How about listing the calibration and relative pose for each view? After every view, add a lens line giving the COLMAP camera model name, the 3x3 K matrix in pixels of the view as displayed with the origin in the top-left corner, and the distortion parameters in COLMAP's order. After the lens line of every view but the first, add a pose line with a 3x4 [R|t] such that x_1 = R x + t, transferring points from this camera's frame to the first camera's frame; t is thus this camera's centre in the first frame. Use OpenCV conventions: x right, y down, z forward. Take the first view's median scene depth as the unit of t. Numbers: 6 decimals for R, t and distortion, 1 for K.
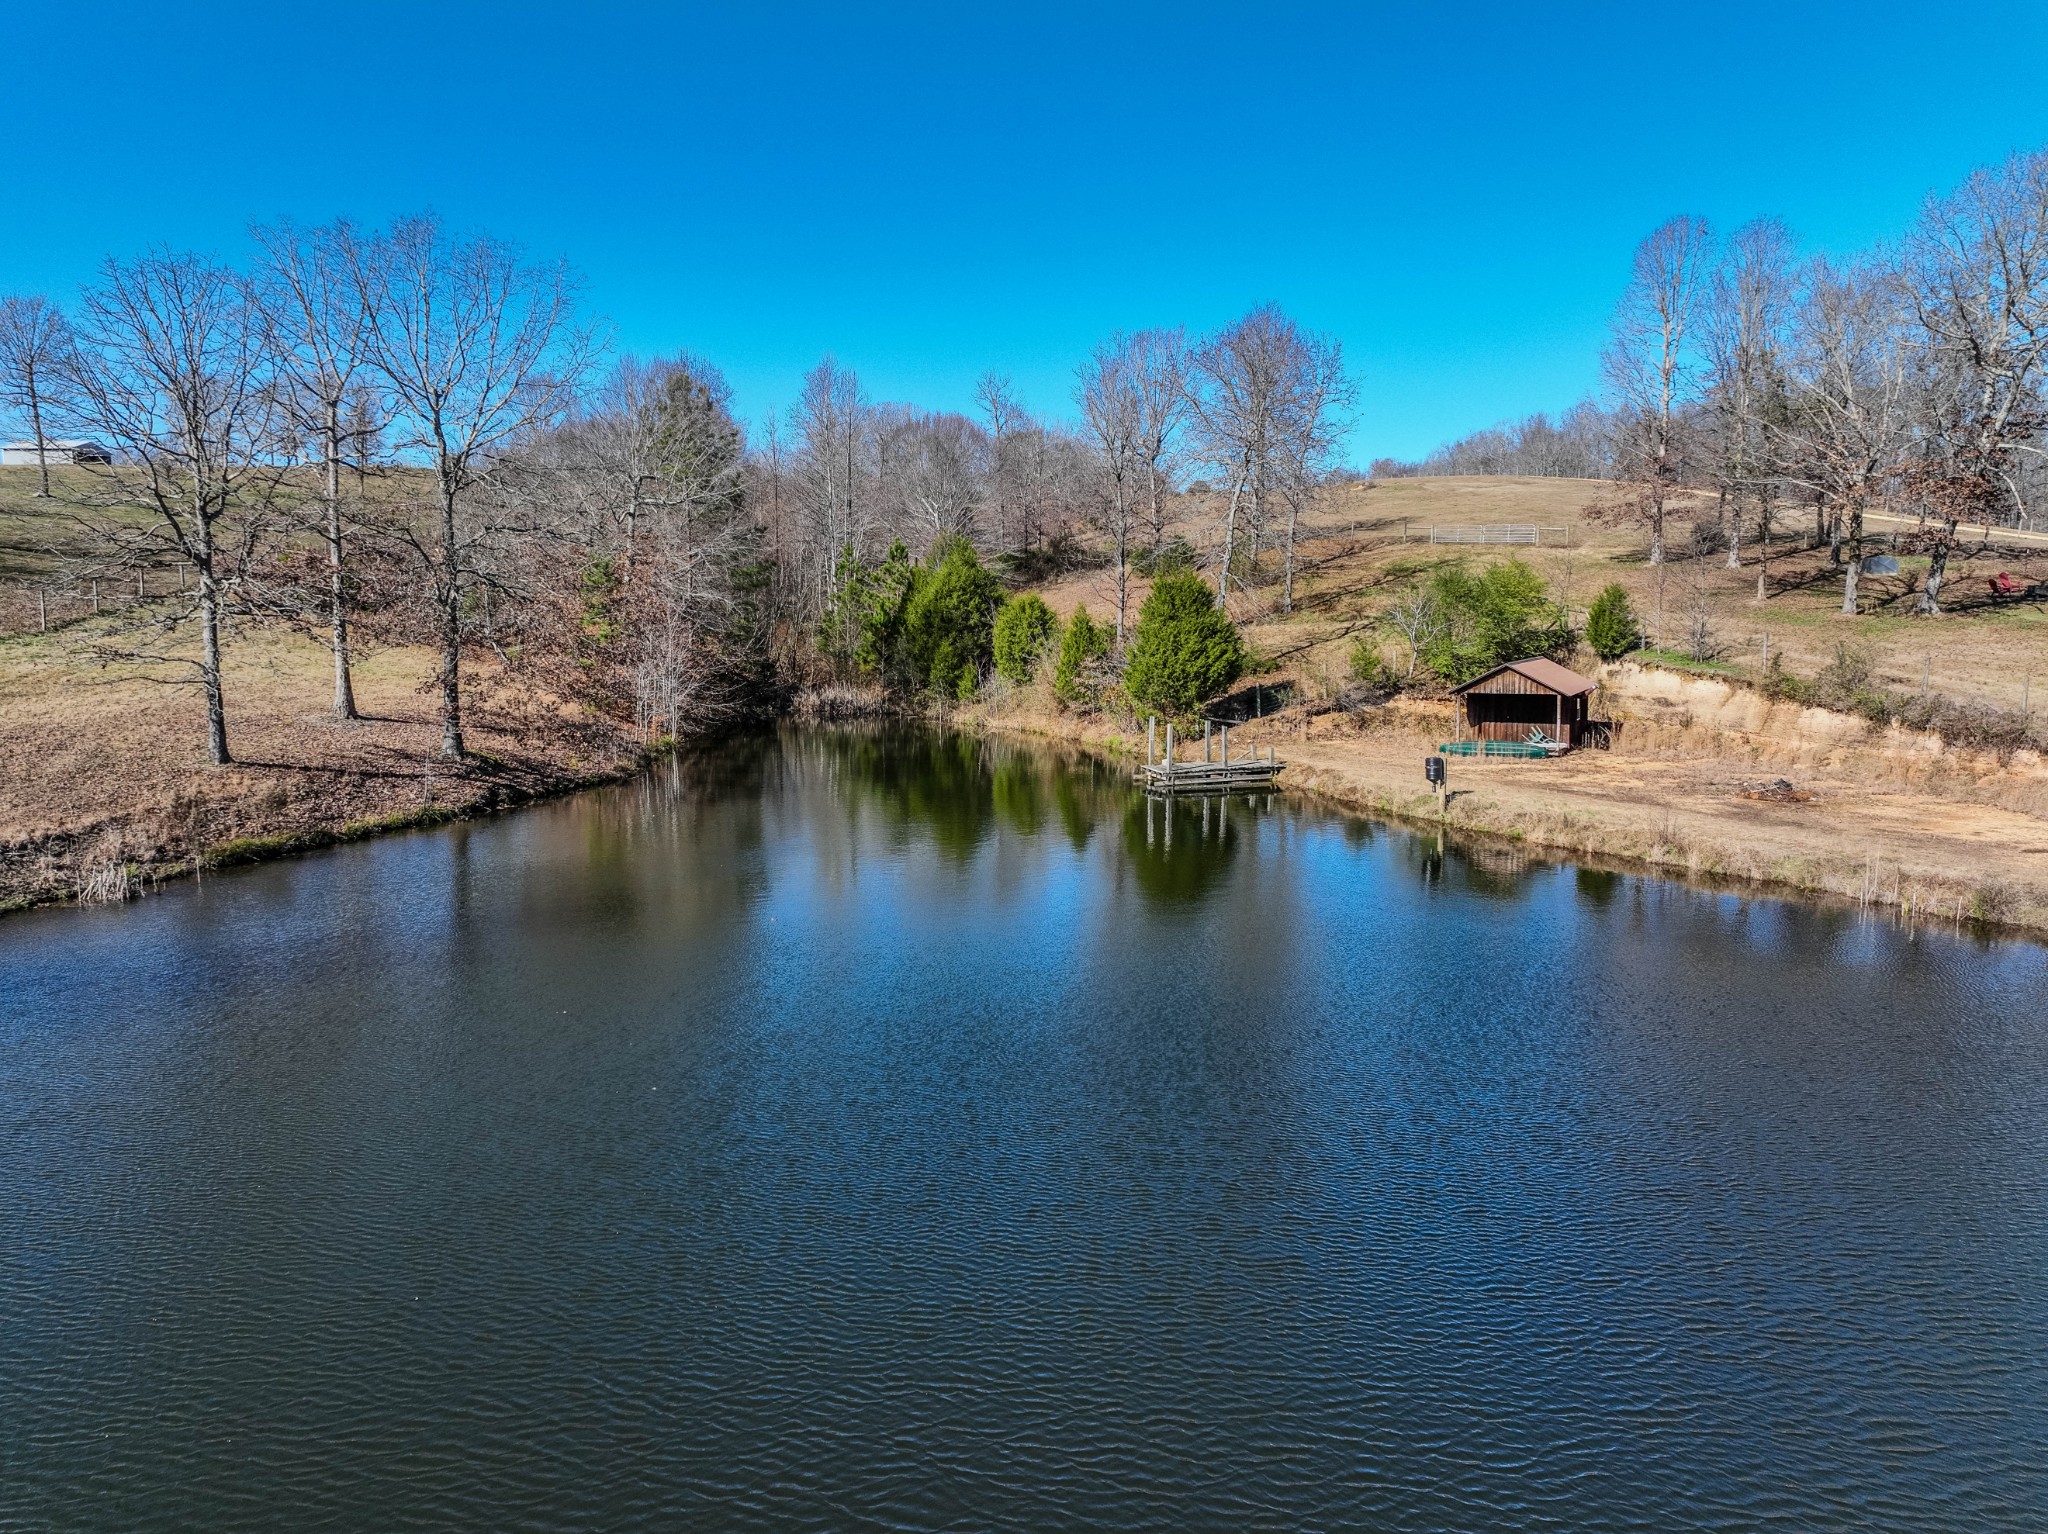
lens RADIAL K [[1449.5, 0, 1026.9], [0, 1449.5, 768.3], [0, 0, 1]] dist [0.002350, -0.000411]
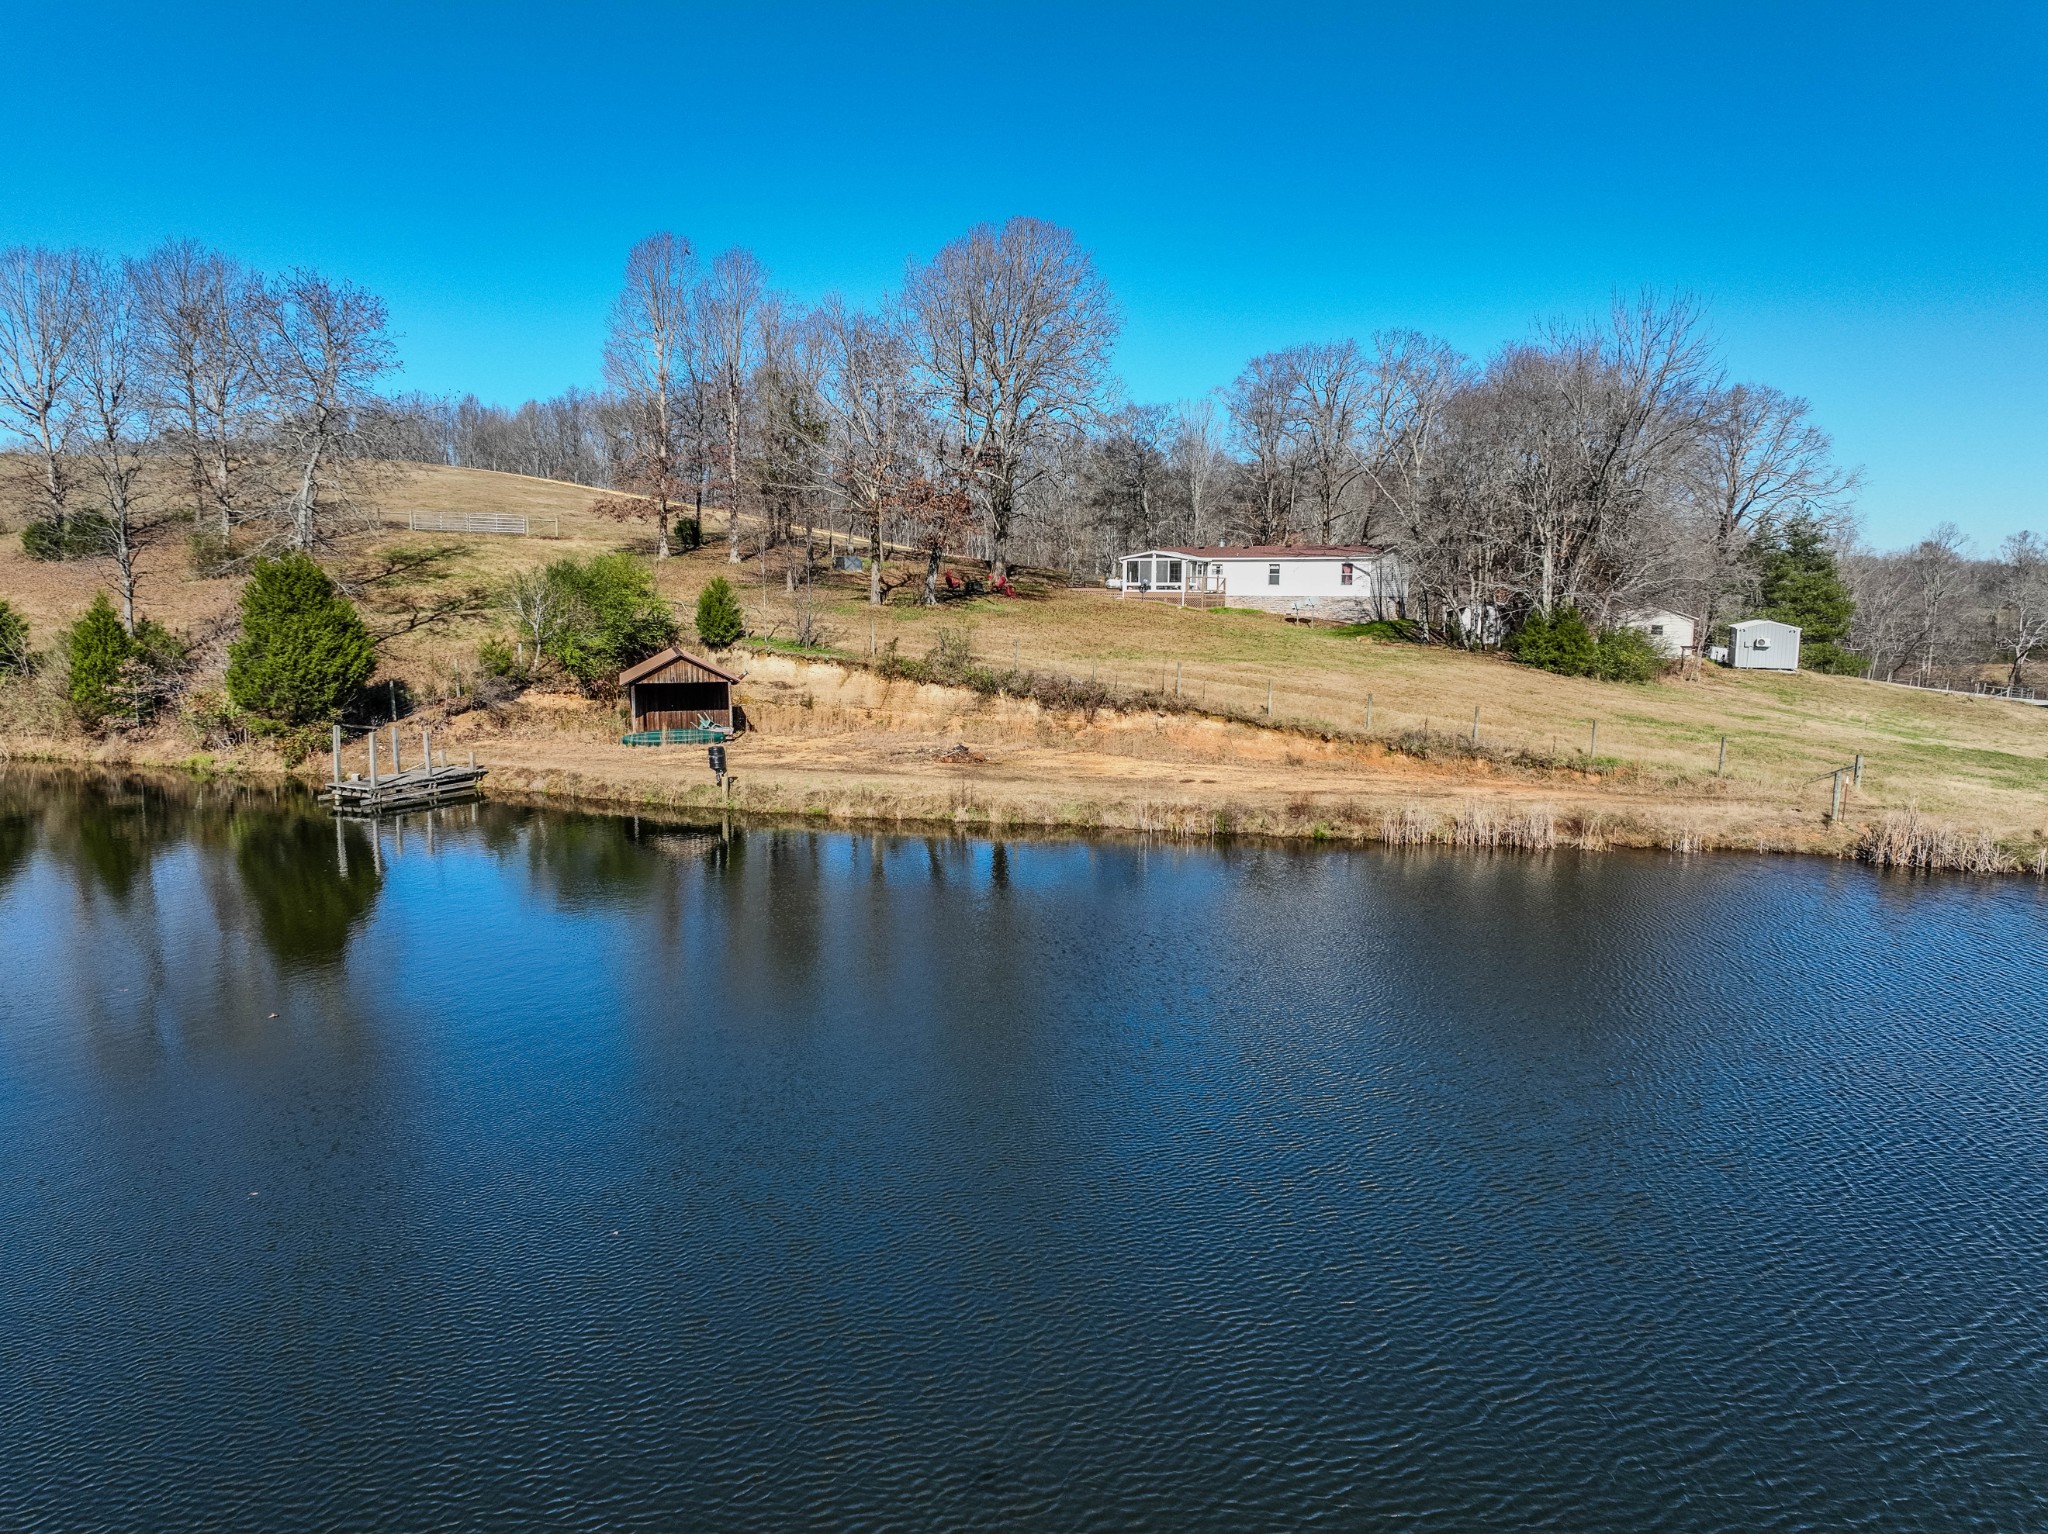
lens RADIAL K [[1449.5, 0, 1024.7], [0, 1449.5, 766.2], [0, 0, 1]] dist [0.002350, -0.000411]
pose [[0.699866, -0.080442, 0.709730, -0.221948], [0.076720, 0.996356, 0.037275, -0.011491], [-0.710142, 0.028363, 0.703487, 0.098767]]
